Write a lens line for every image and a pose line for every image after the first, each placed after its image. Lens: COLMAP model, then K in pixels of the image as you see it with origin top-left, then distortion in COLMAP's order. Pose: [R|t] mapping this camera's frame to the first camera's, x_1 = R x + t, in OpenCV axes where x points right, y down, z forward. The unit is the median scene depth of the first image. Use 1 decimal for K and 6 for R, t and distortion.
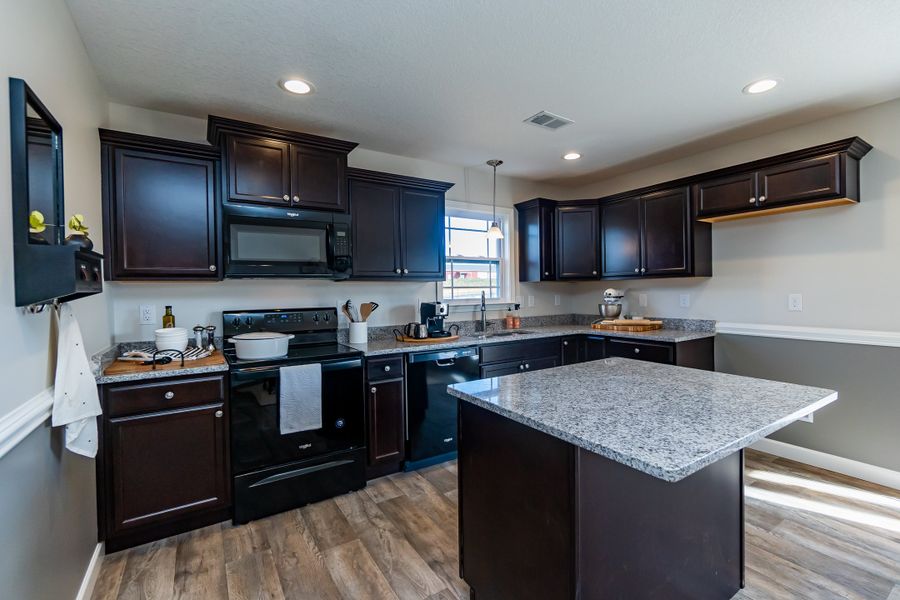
lens RADIAL K [[404.9, 0, 466.4], [0, 404.9, 297.1], [0, 0, 1]] dist [-0.000034, -0.000171]
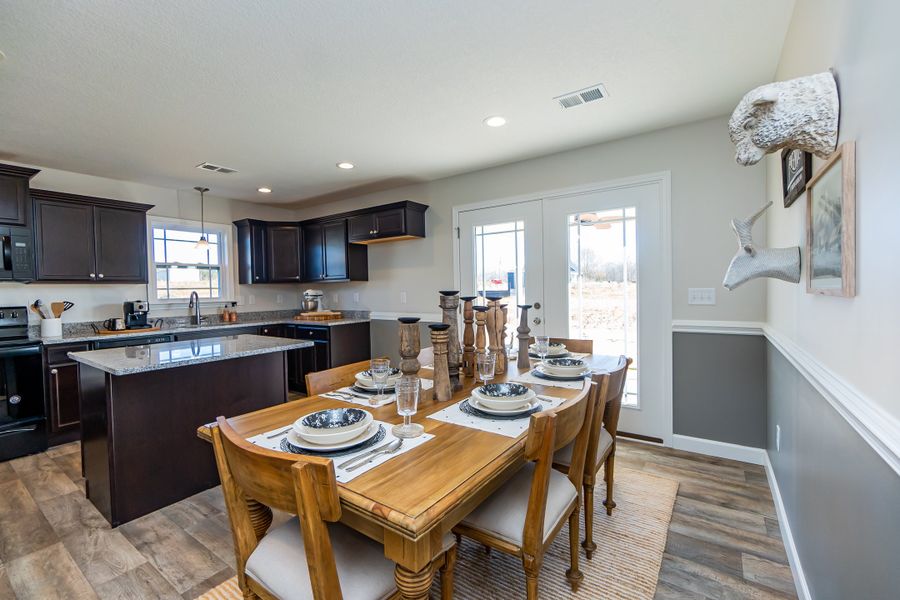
lens RADIAL K [[389.5, 0, 450.0], [0, 389.5, 300.0], [0, 0, 1]] dist [-0.003367, -0.000344]
pose [[0.932536, -0.012362, 0.360866, 0.451046], [0.010547, 0.999920, 0.006999, 0.013770], [-0.360923, -0.002721, 0.932592, -0.519169]]
